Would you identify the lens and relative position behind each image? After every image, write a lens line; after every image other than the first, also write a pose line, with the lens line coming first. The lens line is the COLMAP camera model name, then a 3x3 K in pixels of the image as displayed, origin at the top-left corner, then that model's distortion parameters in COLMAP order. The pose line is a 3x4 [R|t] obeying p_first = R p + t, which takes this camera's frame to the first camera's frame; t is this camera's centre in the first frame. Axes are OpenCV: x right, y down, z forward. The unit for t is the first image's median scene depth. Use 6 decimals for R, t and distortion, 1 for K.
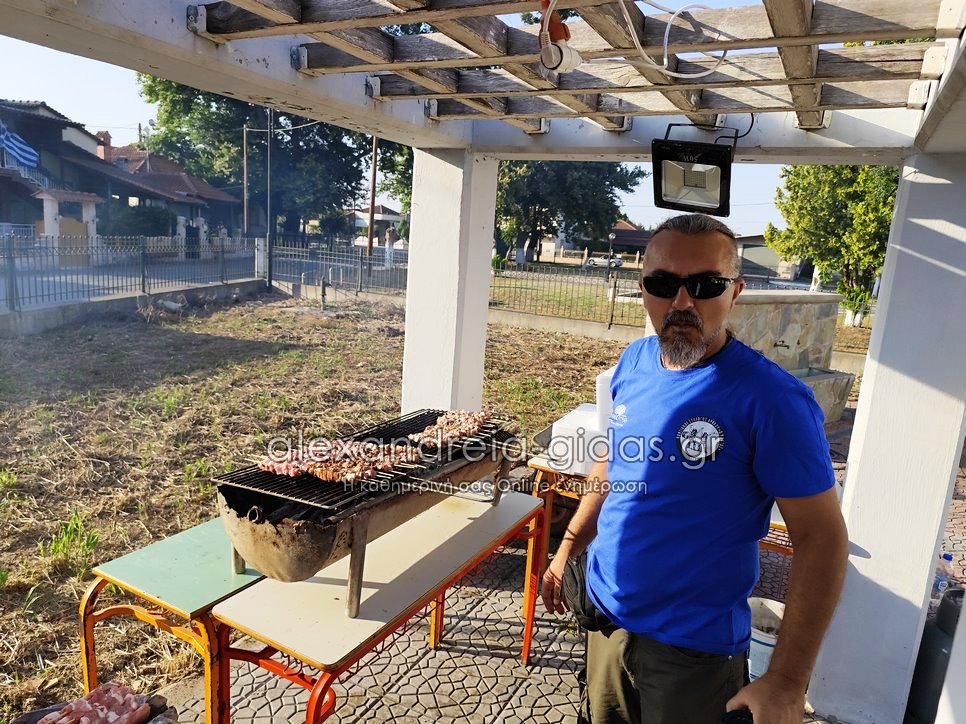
lens RADIAL K [[662.2, 0, 484.9], [0, 662.2, 361.4], [0, 0, 1]] dist [0.040614, -0.041133]
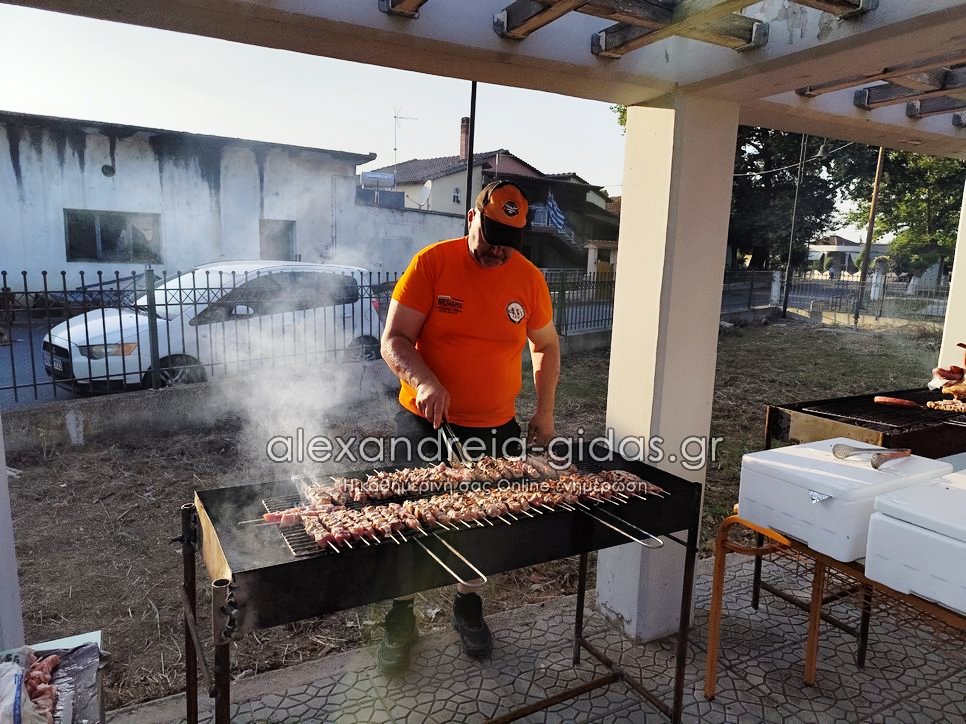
lens RADIAL K [[662.2, 0, 484.9], [0, 662.2, 361.4], [0, 0, 1]] dist [0.040614, -0.041133]
pose [[0.838046, 0.034624, -0.544499, -0.081340], [-0.068501, 0.996765, -0.042048, 0.026188], [0.541282, 0.072537, 0.837707, -0.095464]]
